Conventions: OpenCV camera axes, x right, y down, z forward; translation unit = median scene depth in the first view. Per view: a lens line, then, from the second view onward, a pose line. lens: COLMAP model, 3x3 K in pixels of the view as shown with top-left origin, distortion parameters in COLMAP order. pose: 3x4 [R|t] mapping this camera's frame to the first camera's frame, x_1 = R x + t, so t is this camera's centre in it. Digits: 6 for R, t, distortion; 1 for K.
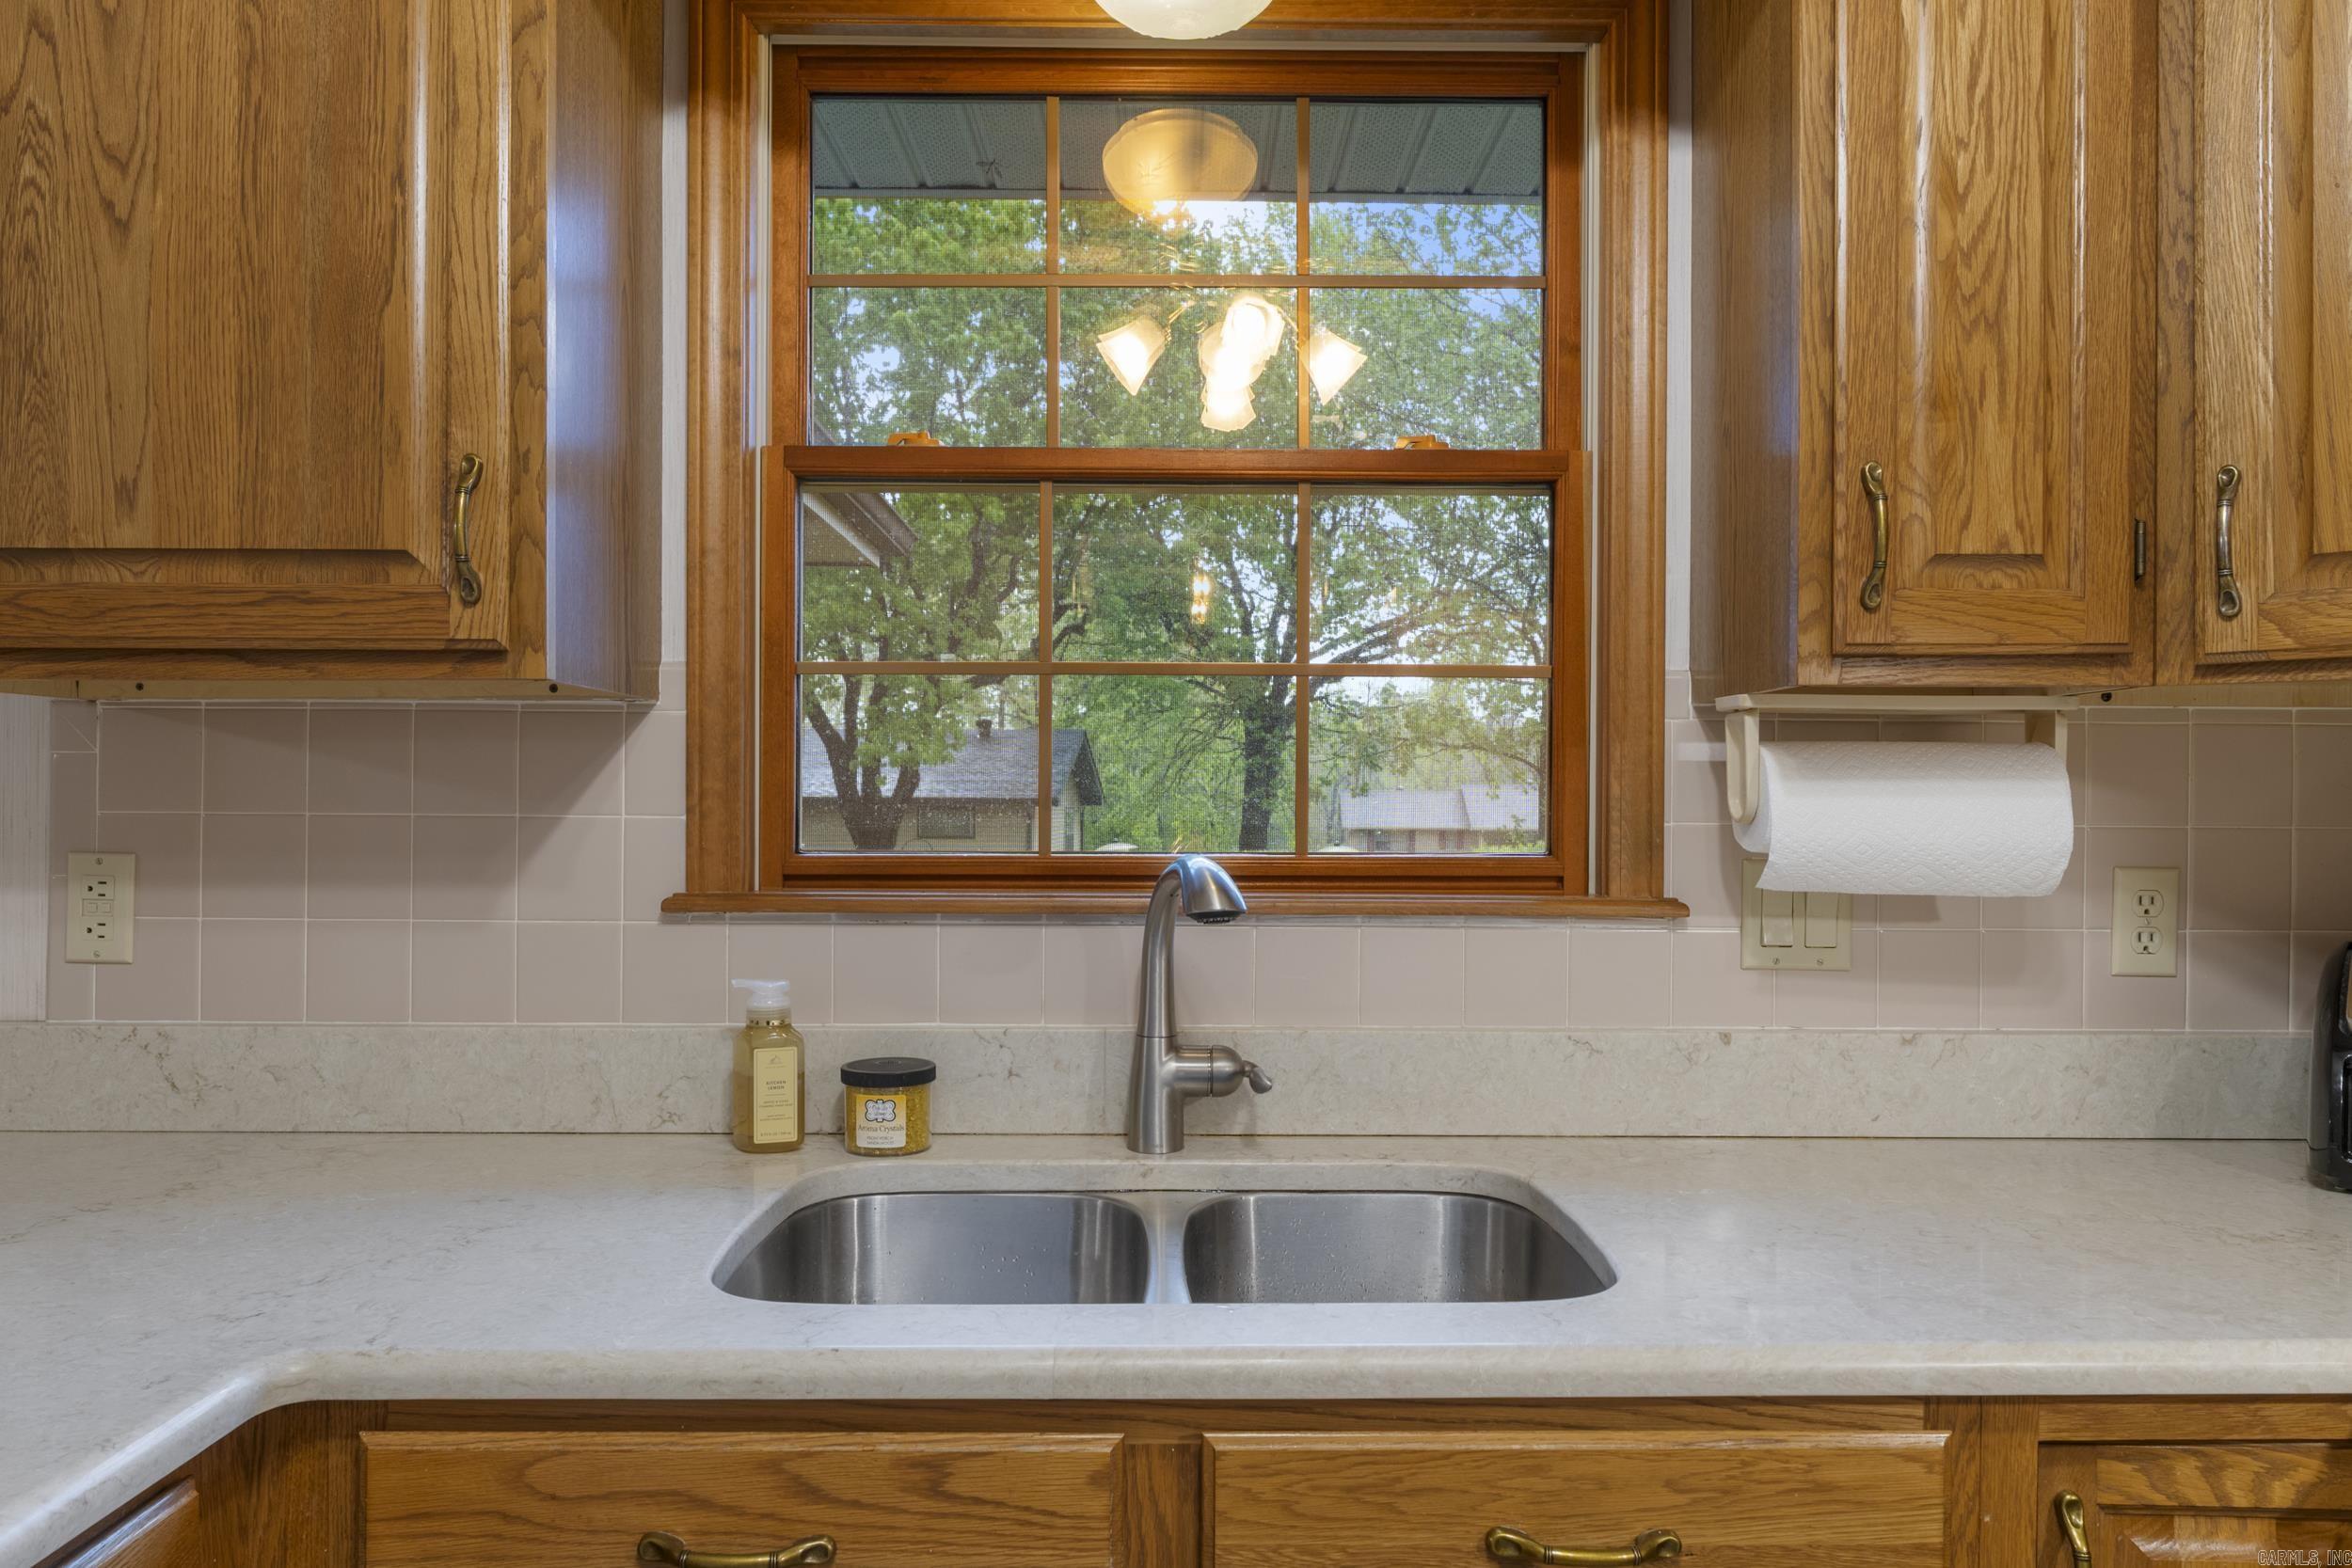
lens RADIAL K [[1558.4, 0, 1180.4], [0, 1558.4, 798.6], [0, 0, 1]] dist [-0.004261, -0.002367]
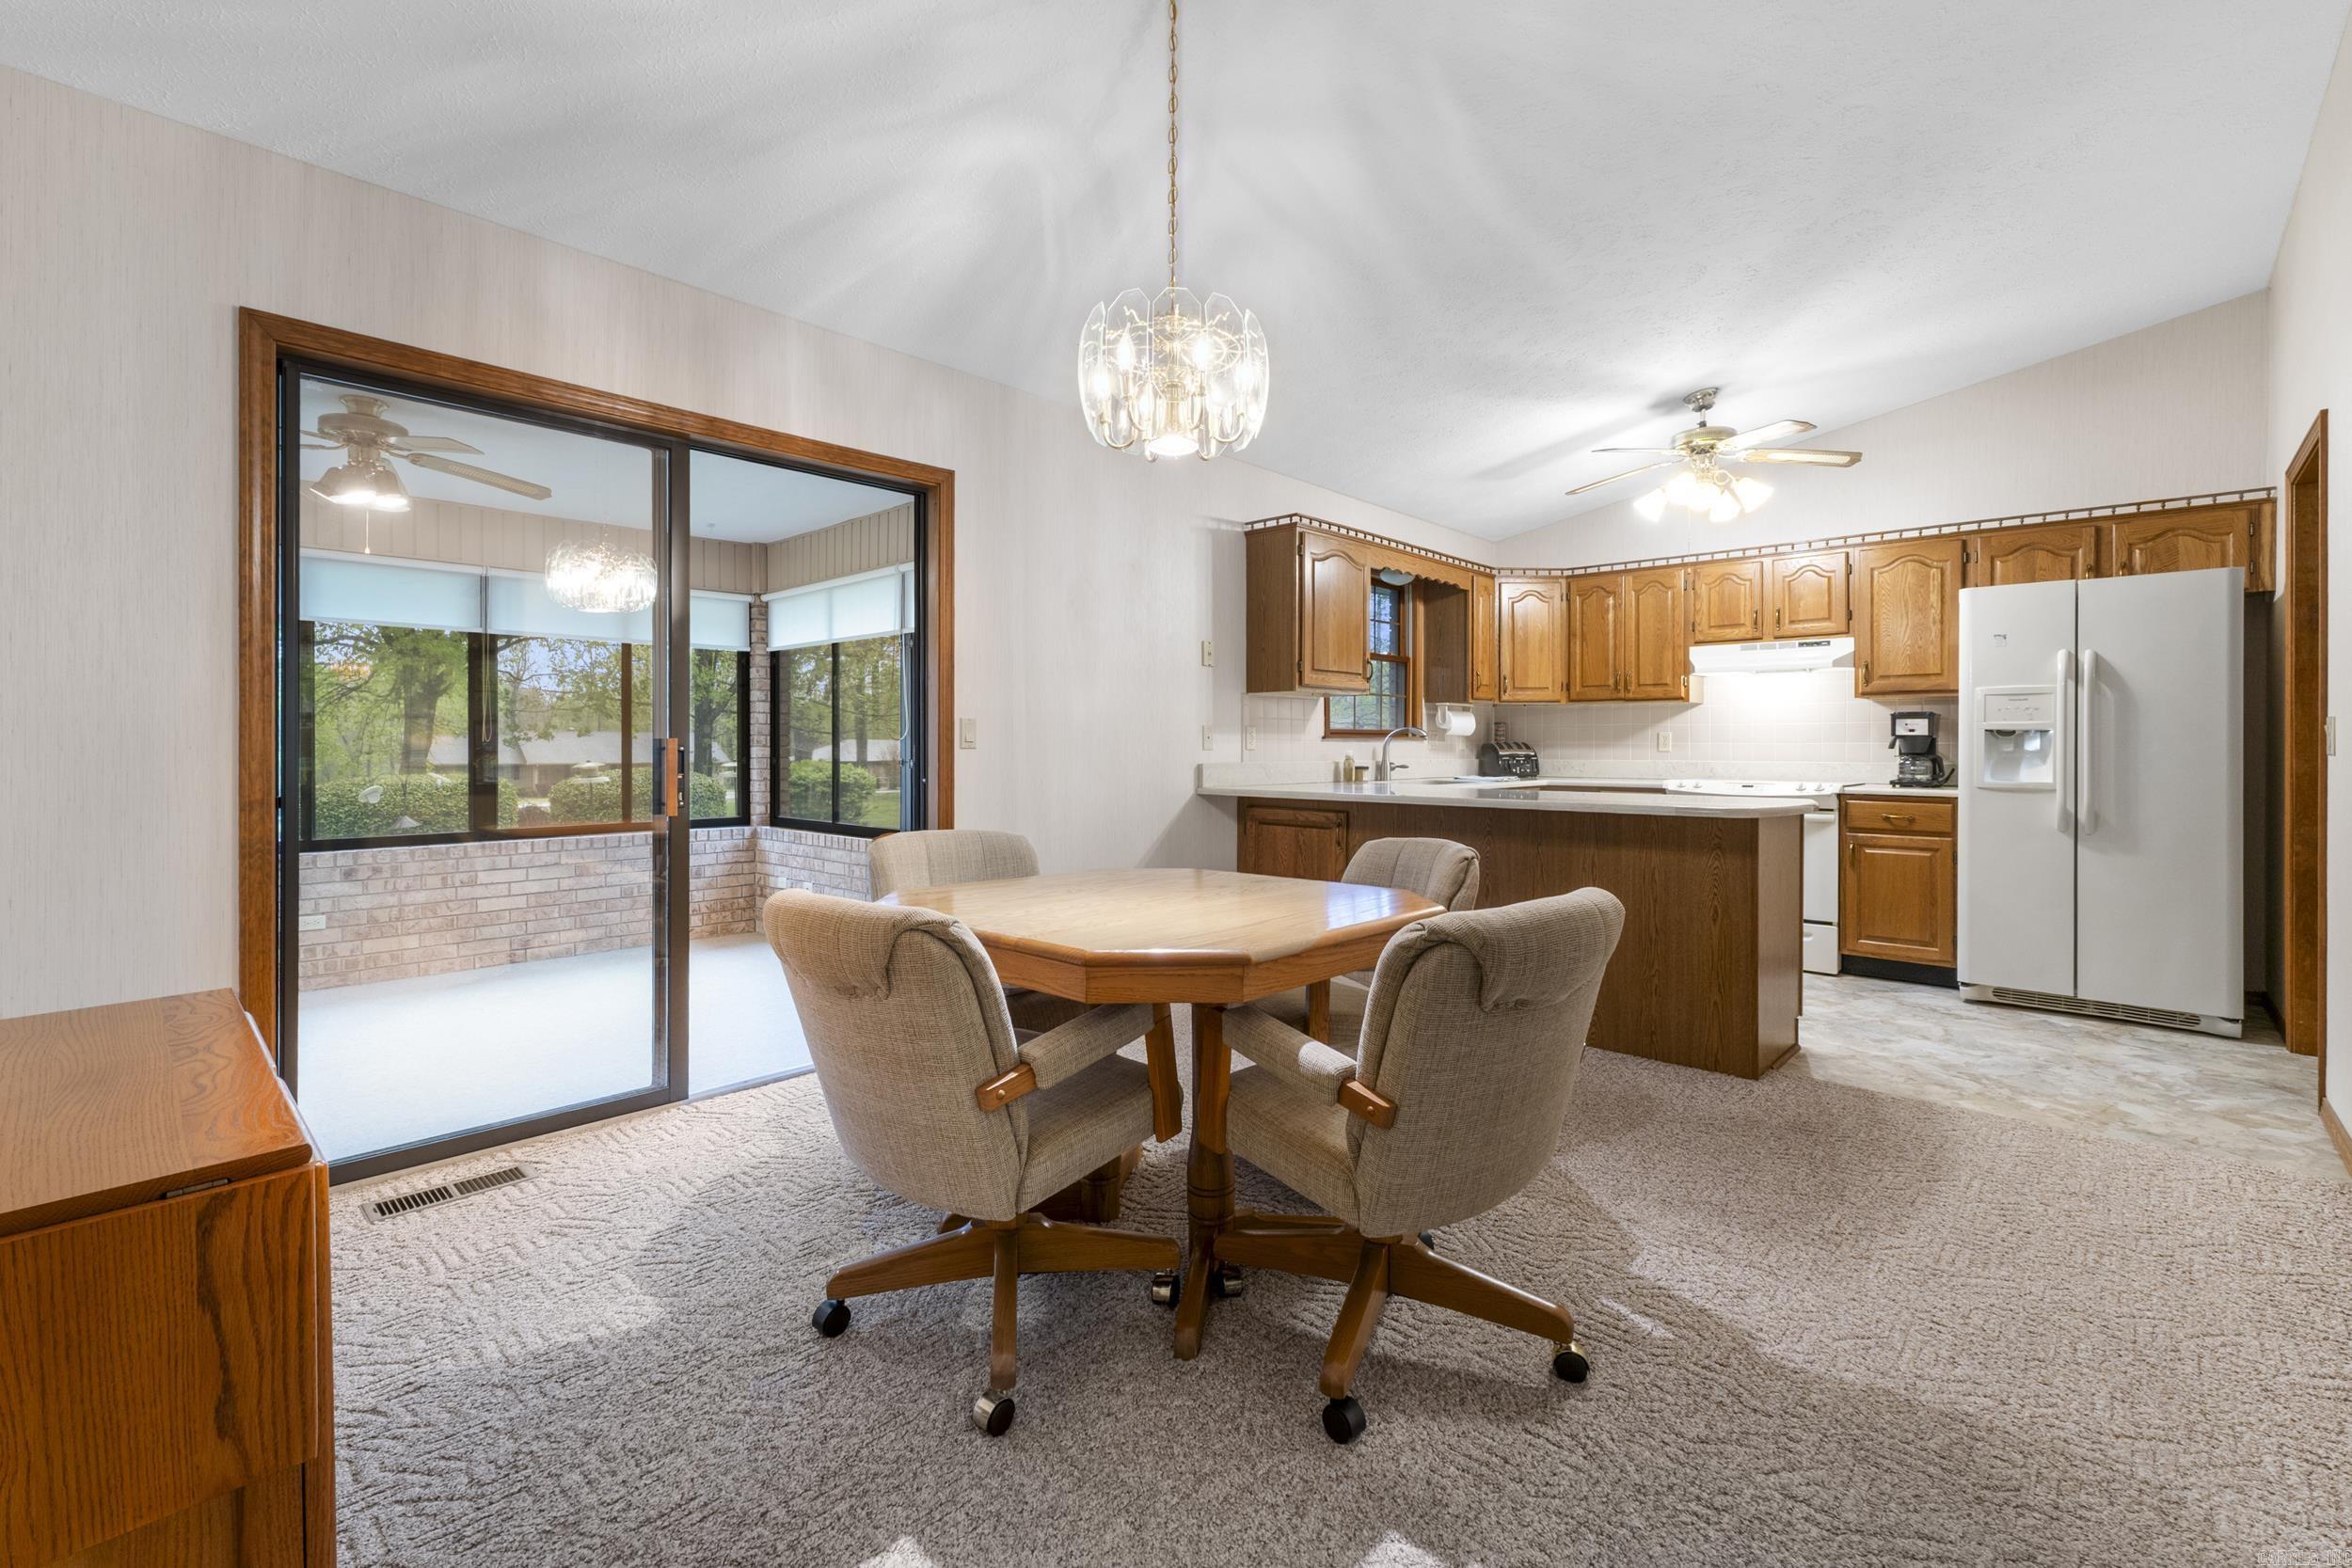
lens RADIAL K [[993.7, 0, 1172.1], [0, 993.7, 743.0], [0, 0, 1]] dist [0.002529, -0.000281]
pose [[0.705238, -0.002053, 0.708968, -3.248557], [0.000529, 0.999997, 0.002369, 0.085168], [-0.708971, -0.001295, 0.705237, -1.024419]]
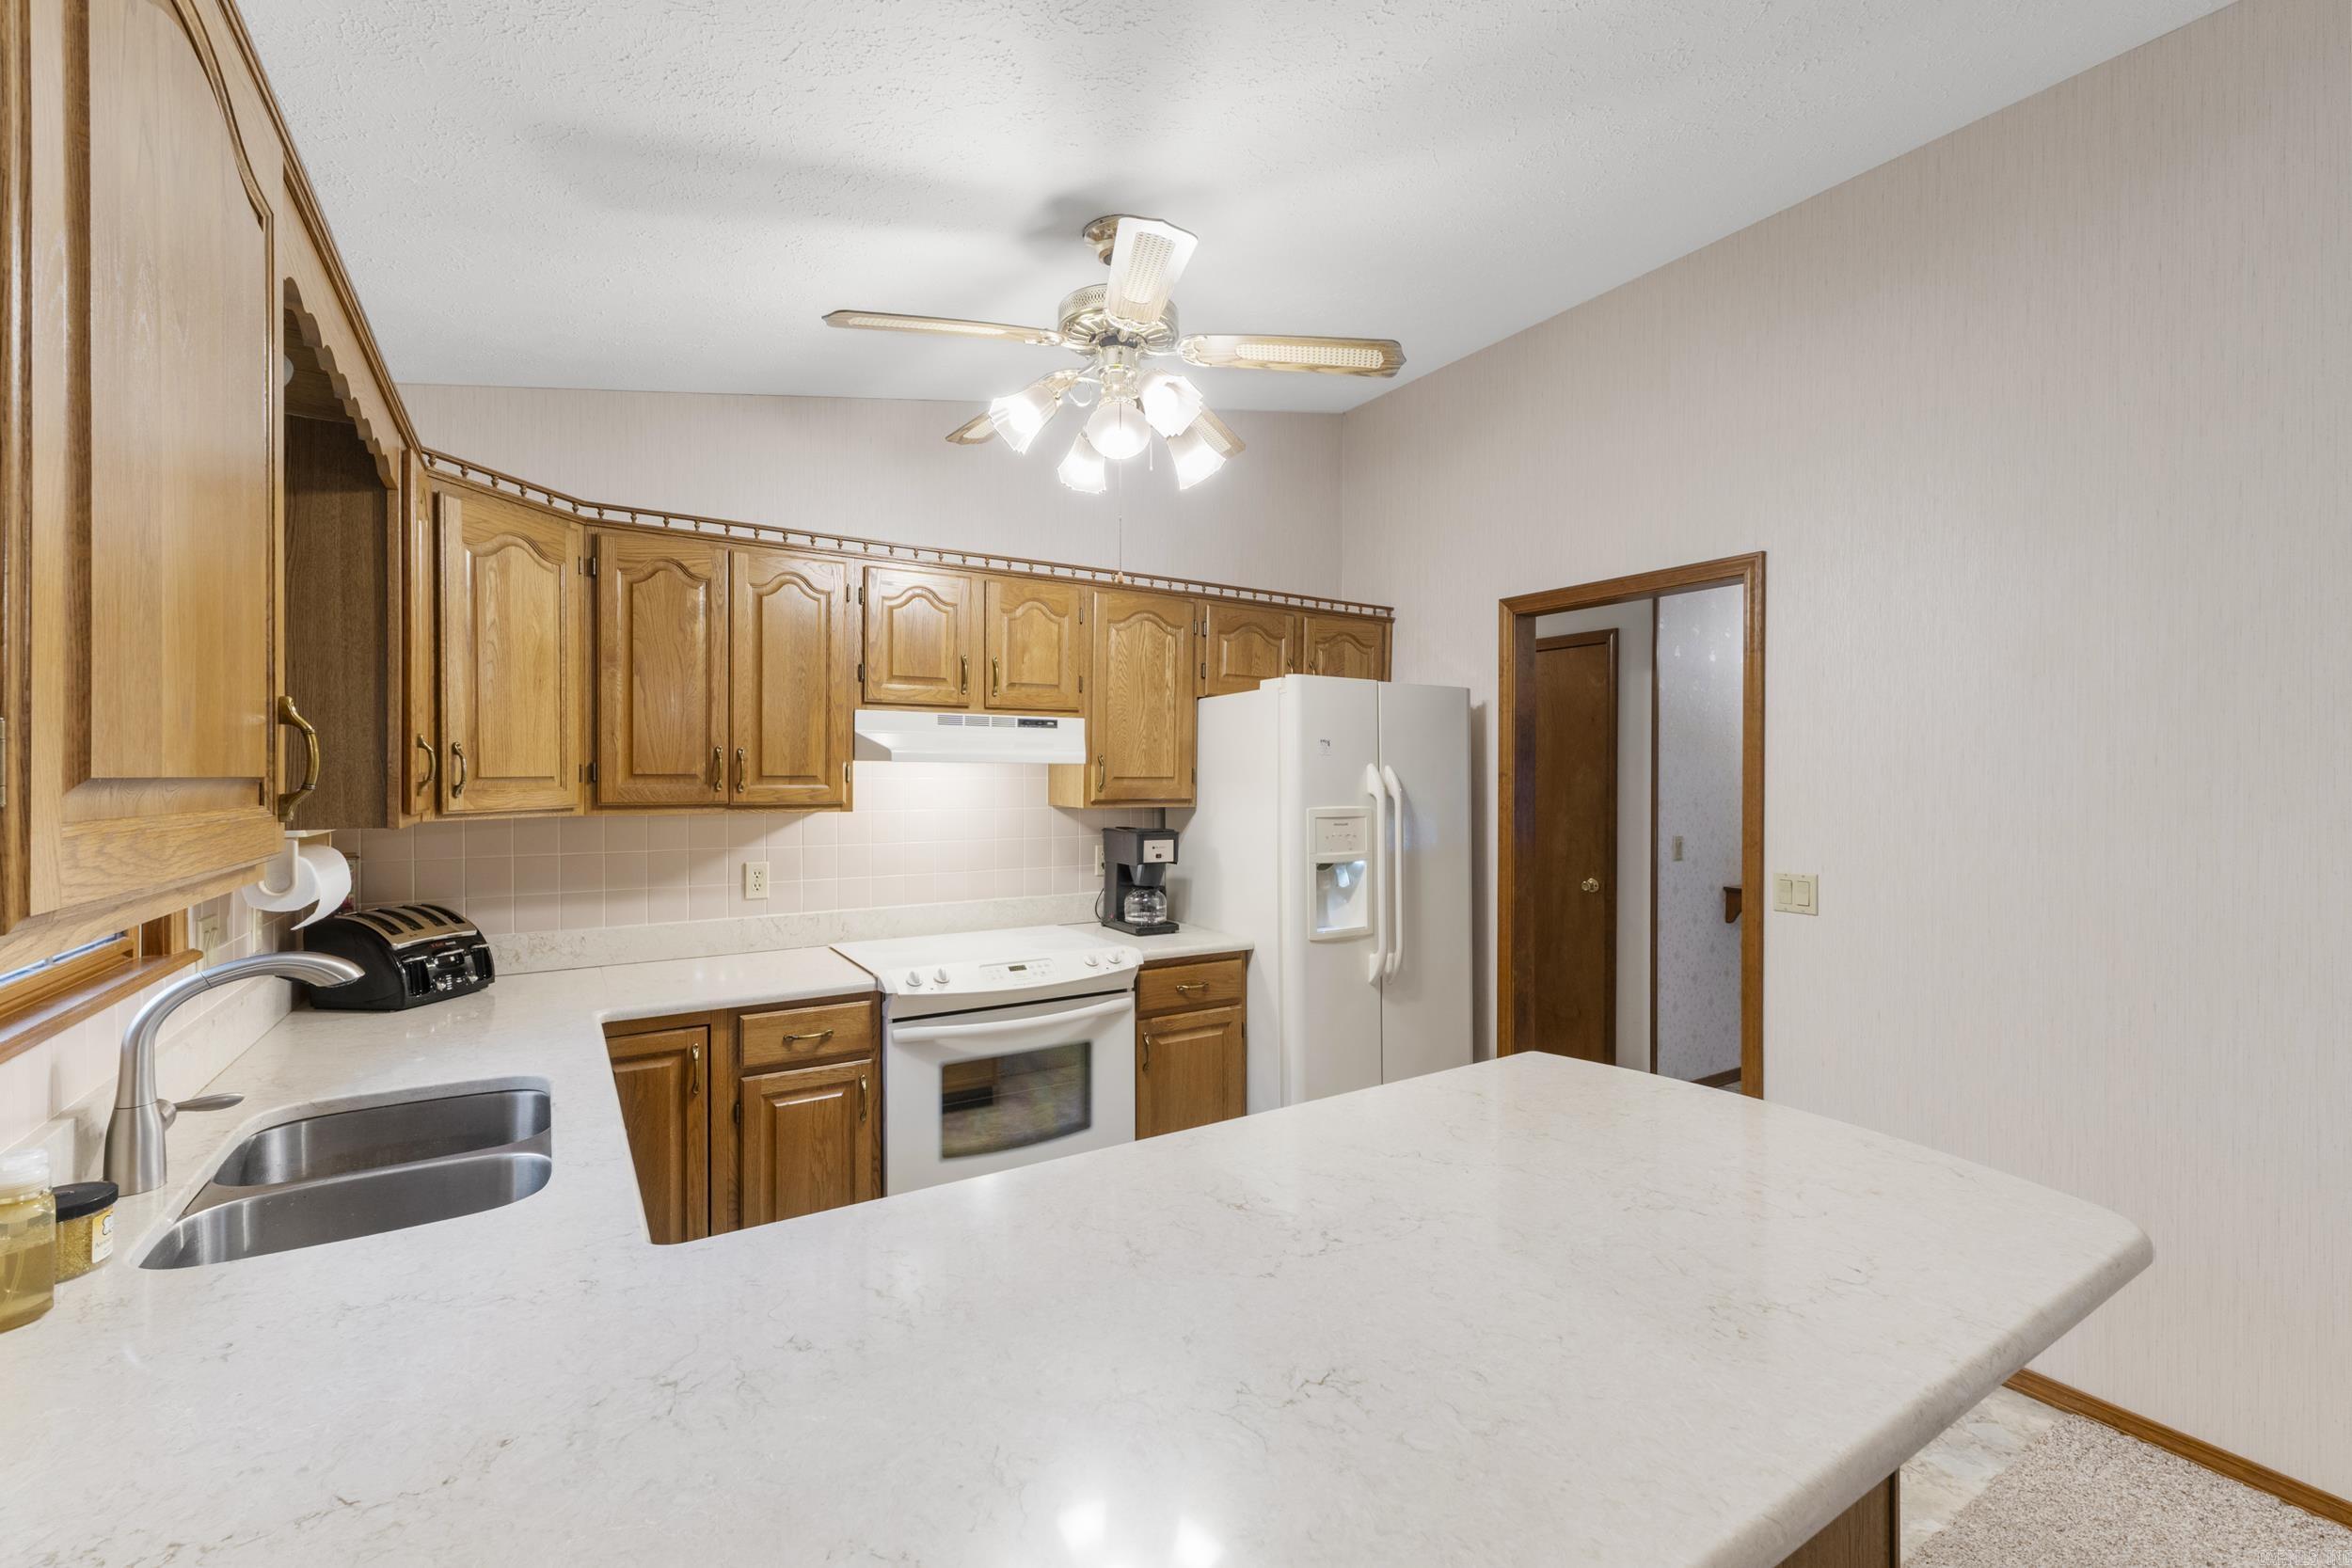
lens RADIAL K [[993.7, 0, 1164.2], [0, 993.7, 780.1], [0, 0, 1]] dist [0.002529, -0.000281]
pose [[-0.507842, -0.004378, 0.861439, -1.263214], [-0.001662, 0.999990, 0.004103, -0.134363], [-0.861449, 0.000652, -0.507844, 0.724949]]
